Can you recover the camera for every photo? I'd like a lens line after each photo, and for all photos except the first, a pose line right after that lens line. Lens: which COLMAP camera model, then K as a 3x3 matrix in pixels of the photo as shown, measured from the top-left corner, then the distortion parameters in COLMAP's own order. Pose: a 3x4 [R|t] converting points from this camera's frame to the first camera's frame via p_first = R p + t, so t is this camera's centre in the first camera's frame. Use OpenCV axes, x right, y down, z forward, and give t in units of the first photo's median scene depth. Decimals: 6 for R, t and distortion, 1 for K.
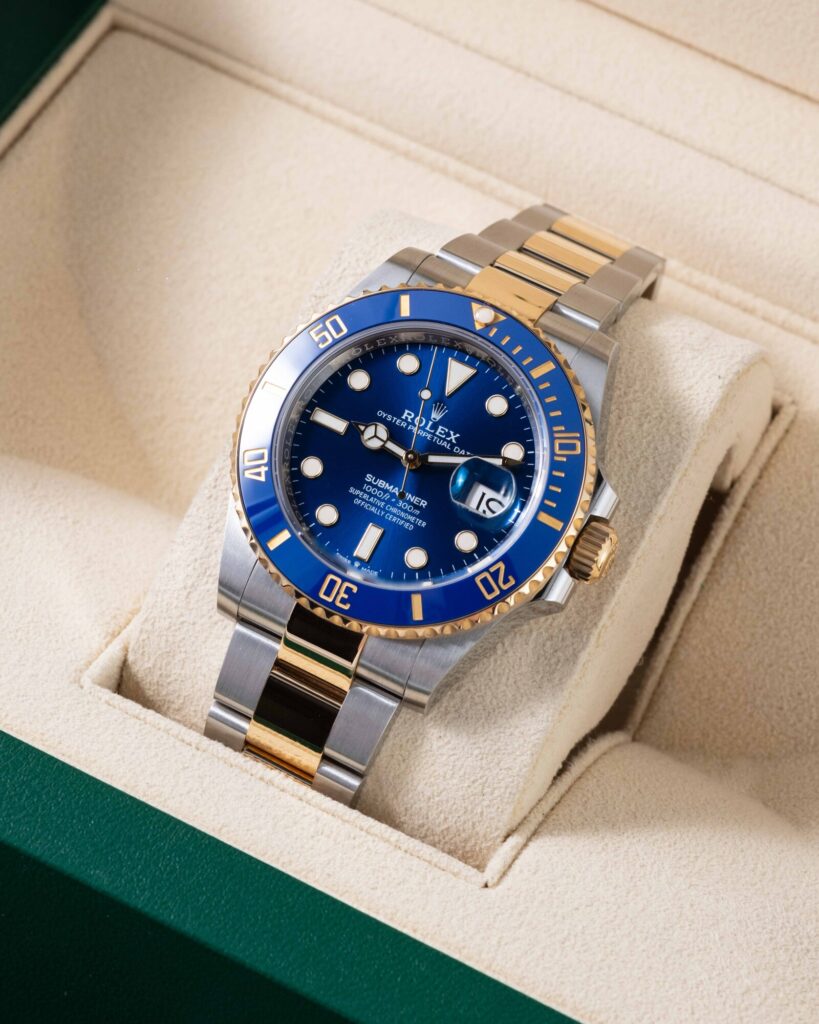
lens RADIAL K [[4186.2, 0, 409.5], [0, 4186.2, 512.0], [0, 0, 1]] dist [0.427050, -7.272380]
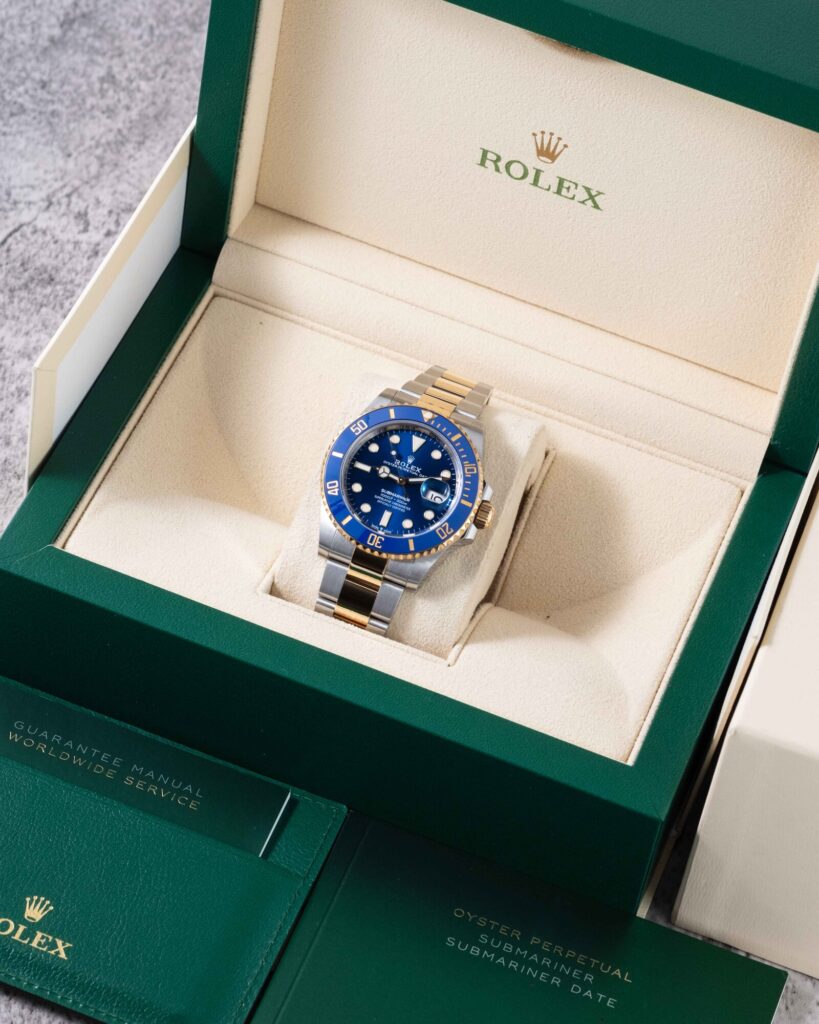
lens RADIAL K [[4186.2, 0, 409.5], [0, 4186.2, 512.0], [0, 0, 1]] dist [0.427050, -7.272380]
pose [[0.988977, -0.068808, 0.131109, -0.290569], [0.074016, 0.996633, -0.035267, 0.083555], [-0.128241, 0.044583, 0.990740, -1.229081]]
